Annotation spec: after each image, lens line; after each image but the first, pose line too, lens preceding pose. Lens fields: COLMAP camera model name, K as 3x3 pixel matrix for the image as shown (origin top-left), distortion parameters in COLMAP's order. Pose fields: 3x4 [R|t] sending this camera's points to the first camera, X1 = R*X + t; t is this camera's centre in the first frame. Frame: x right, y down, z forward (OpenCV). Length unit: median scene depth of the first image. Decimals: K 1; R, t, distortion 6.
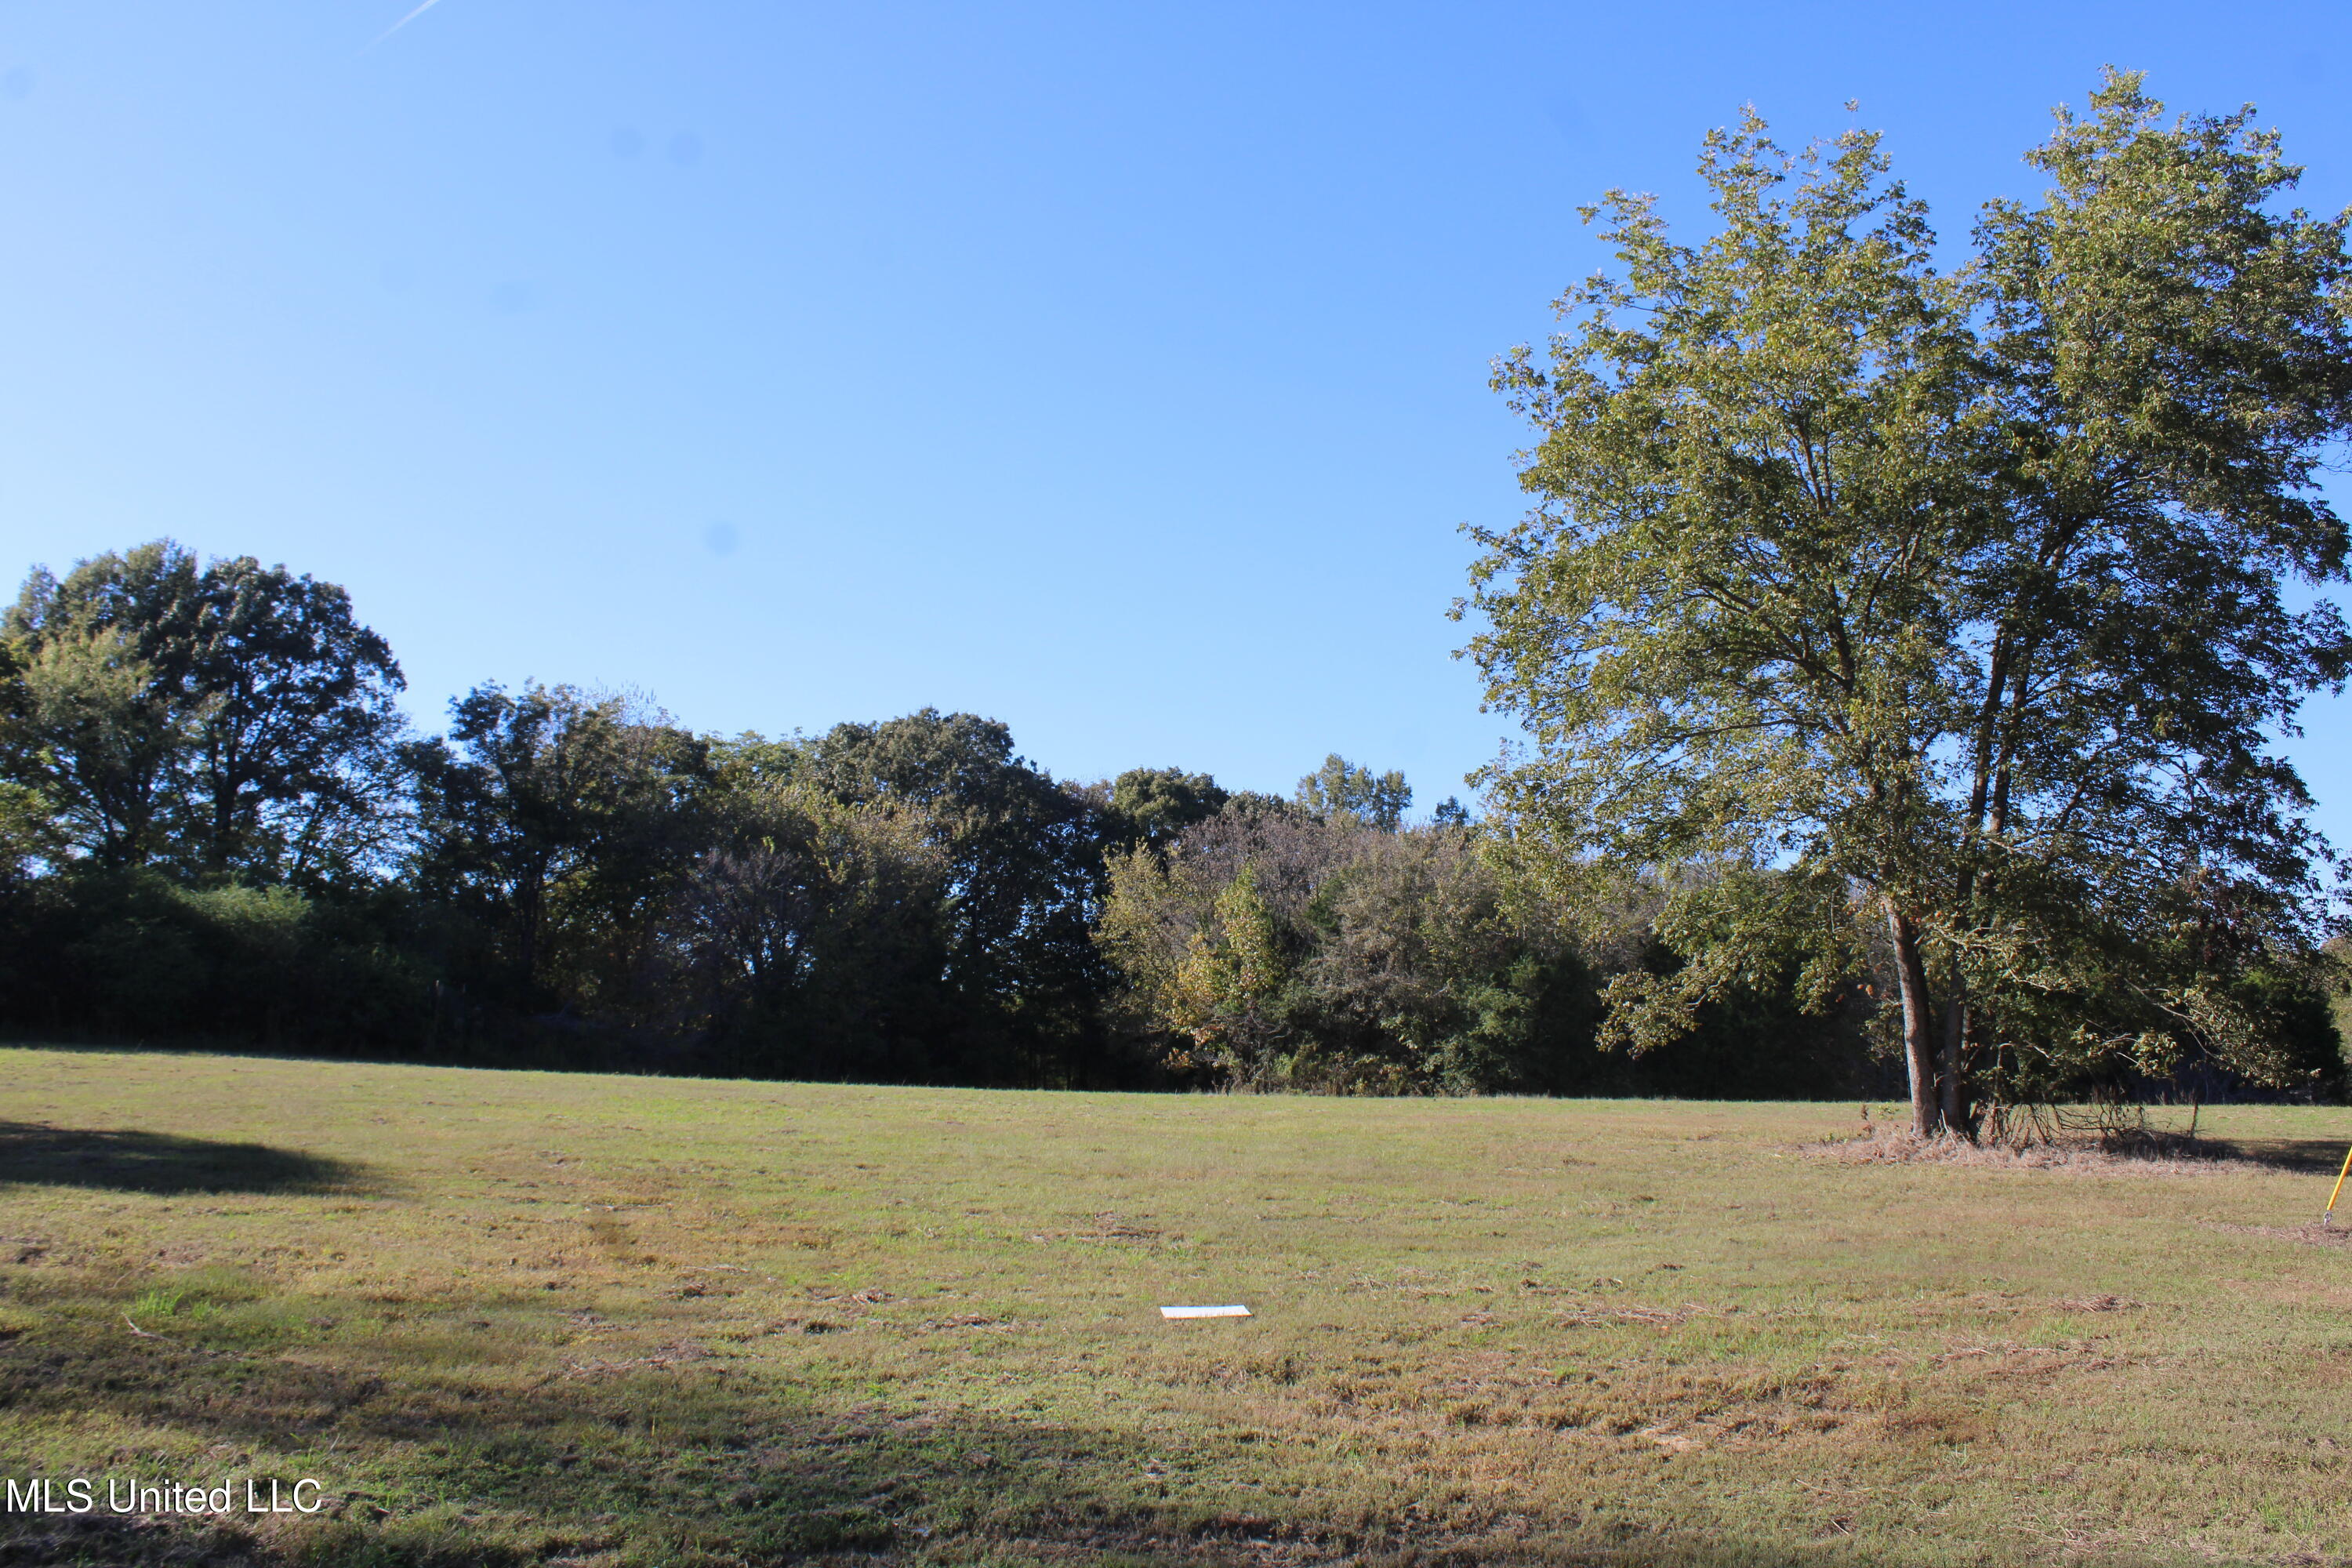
lens RADIAL K [[1952.5, 0, 1182.7], [0, 1952.5, 754.5], [0, 0, 1]] dist [-0.173007, 0.160498]
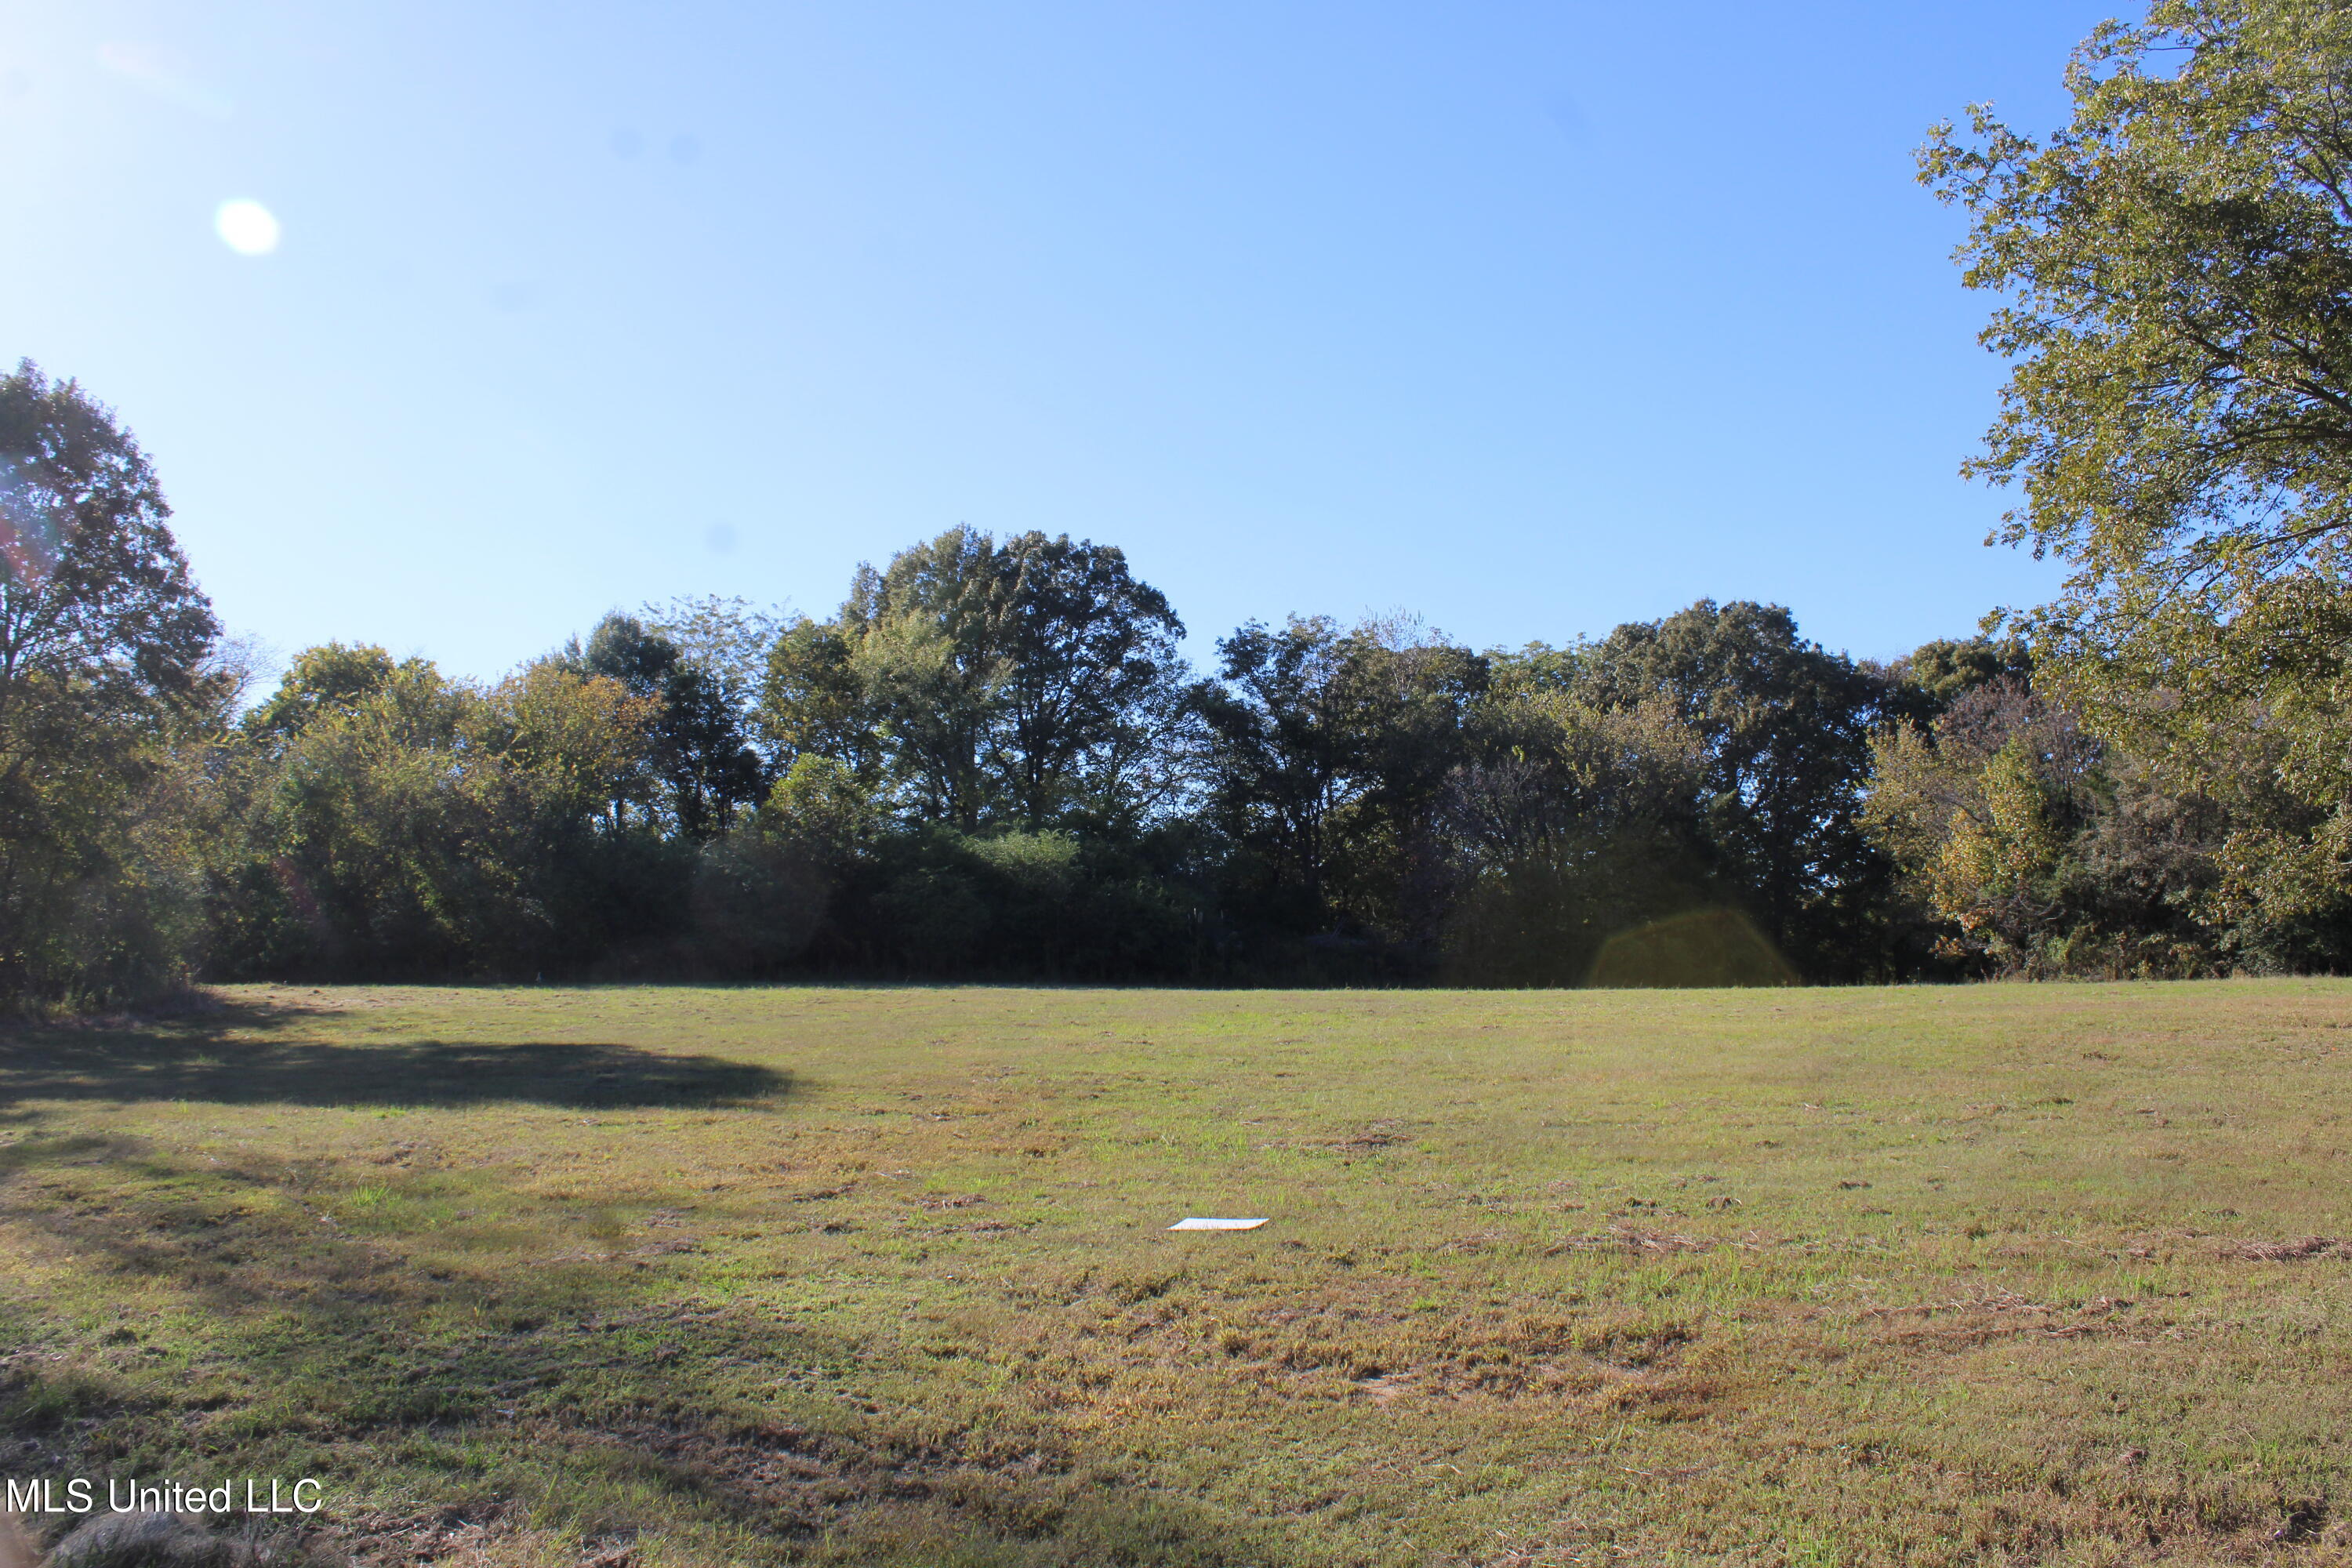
lens RADIAL K [[1952.5, 0, 1182.7], [0, 1952.5, 754.5], [0, 0, 1]] dist [-0.173007, 0.160498]
pose [[0.896069, -0.078262, -0.436961, 0.066698], [0.098842, 0.994801, 0.024520, 0.004849], [0.432770, -0.065162, 0.899146, 0.020820]]
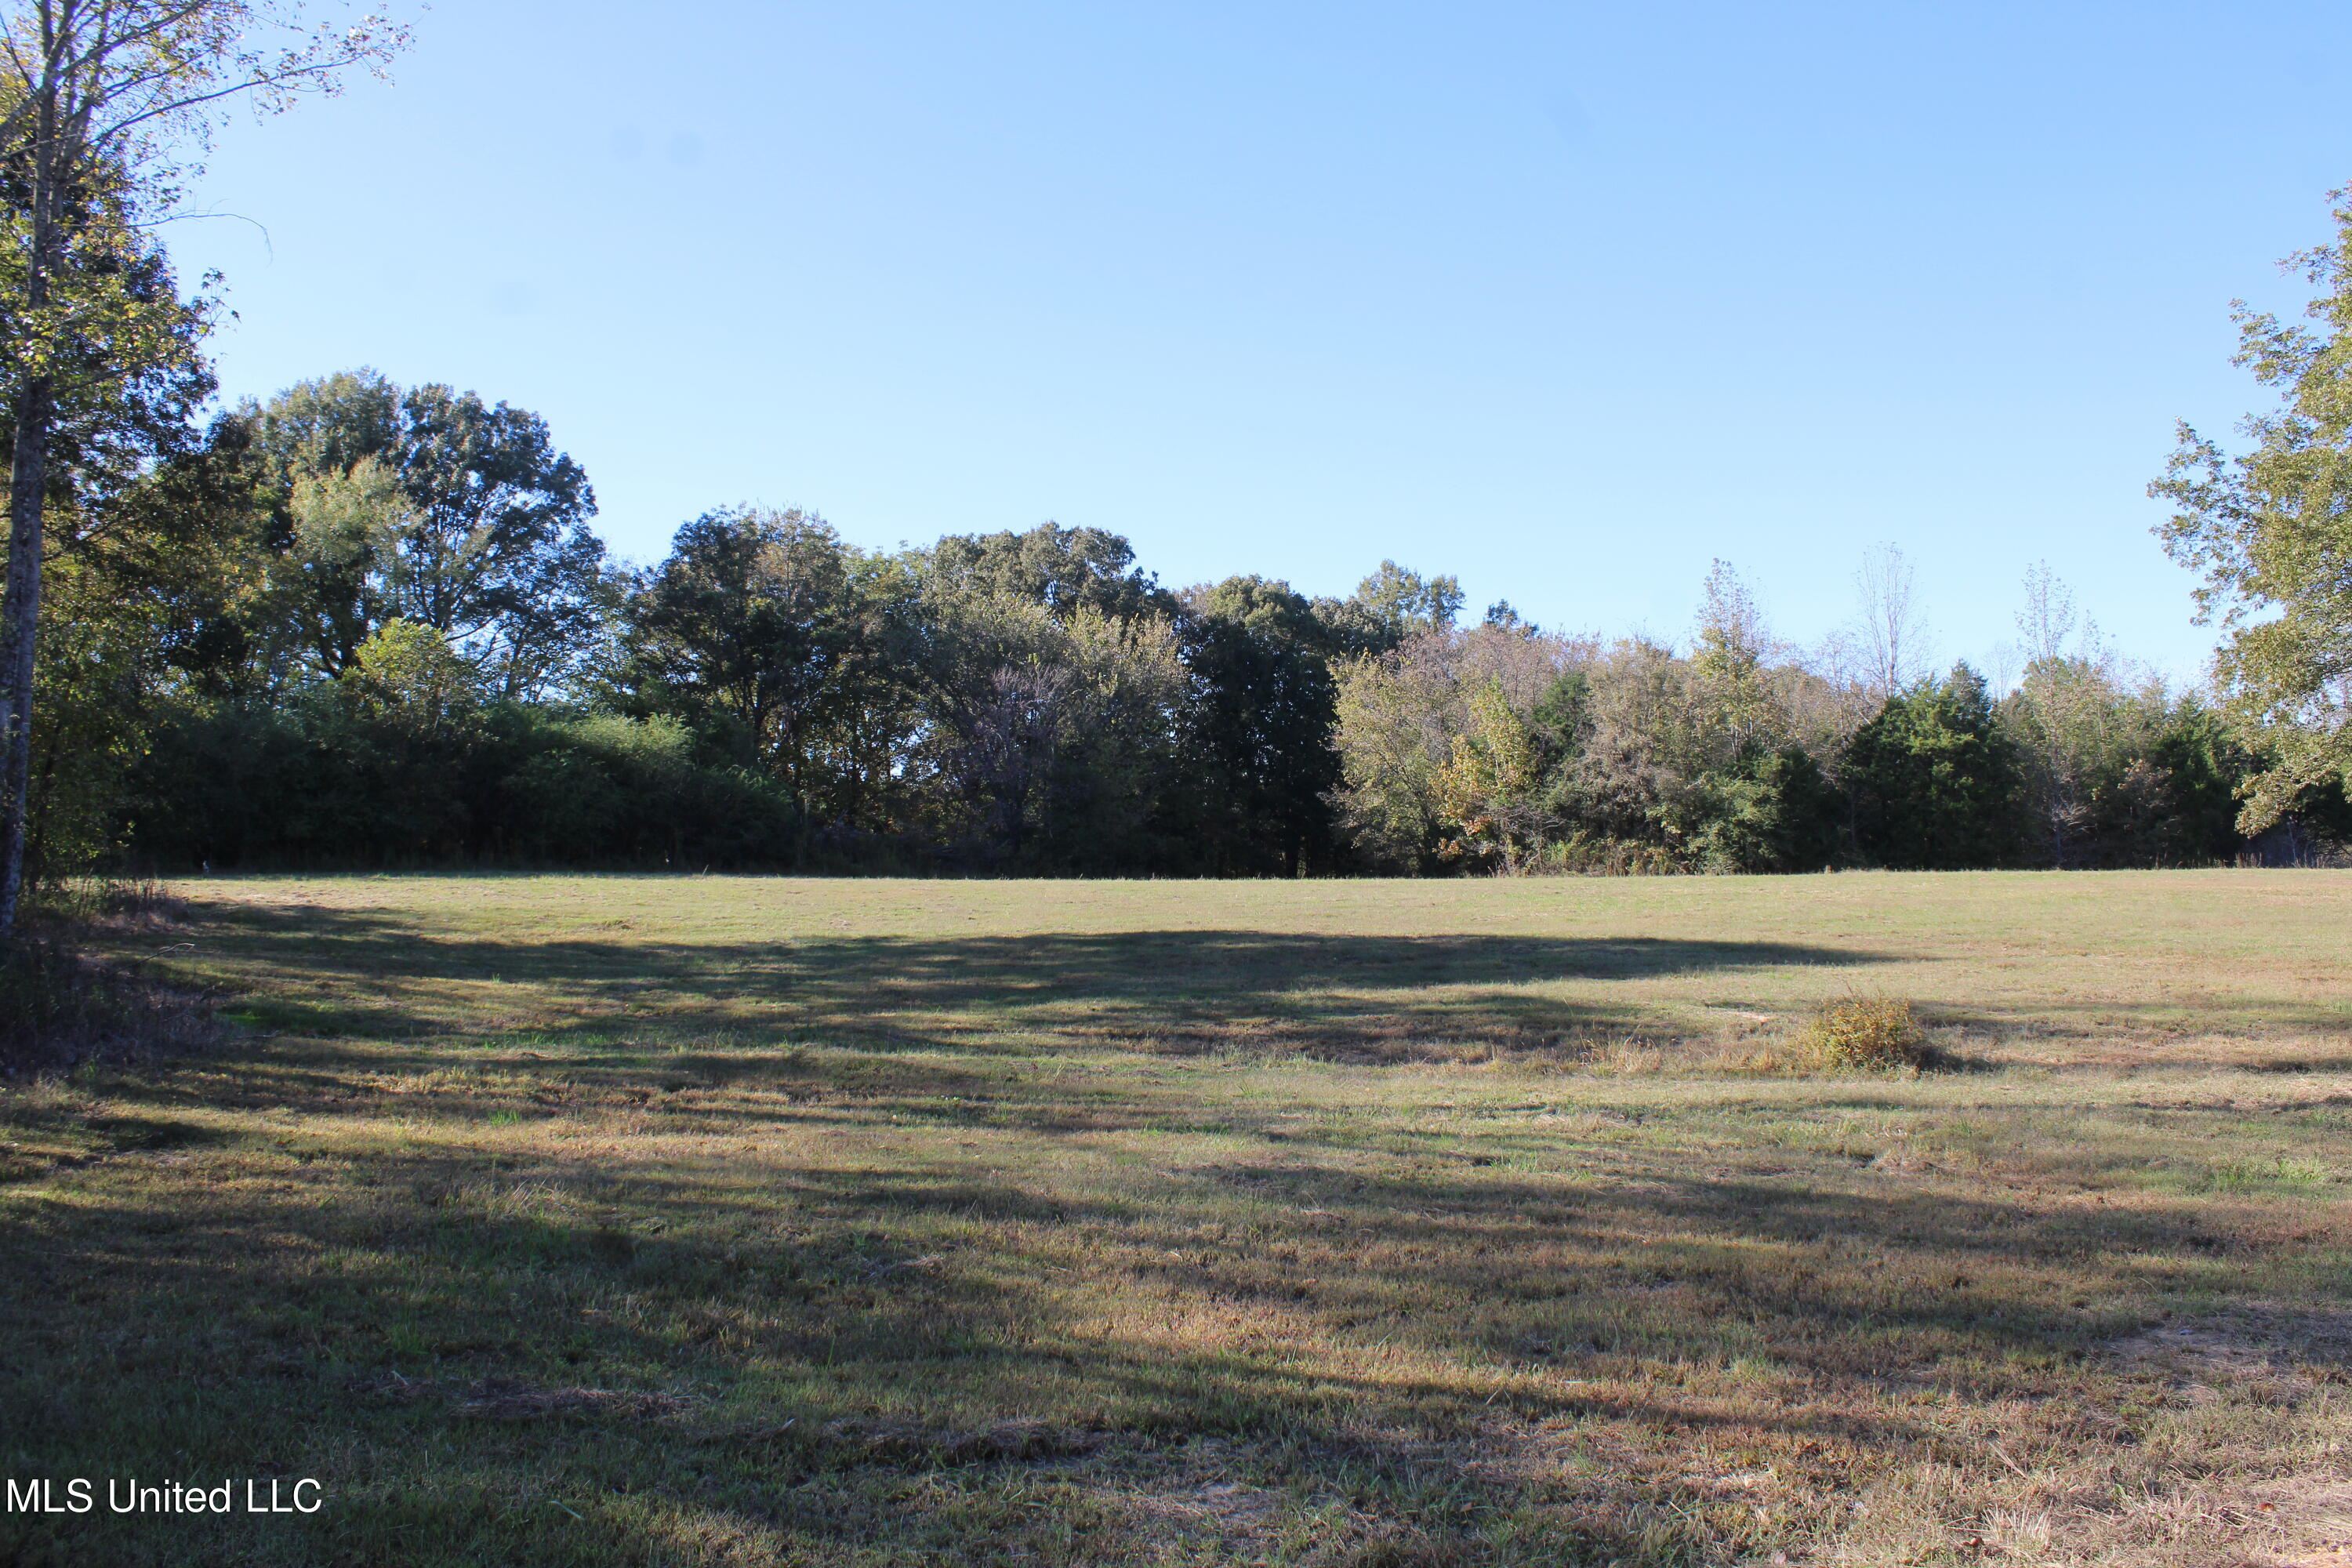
lens RADIAL K [[1979.9, 0, 1176.9], [0, 1979.9, 747.2], [0, 0, 1]] dist [-0.162538, 0.165321]
pose [[0.991710, -0.021111, 0.126751, -0.265155], [0.007562, 0.994290, 0.106441, -0.021353], [-0.128275, -0.104601, 0.986207, -0.088233]]
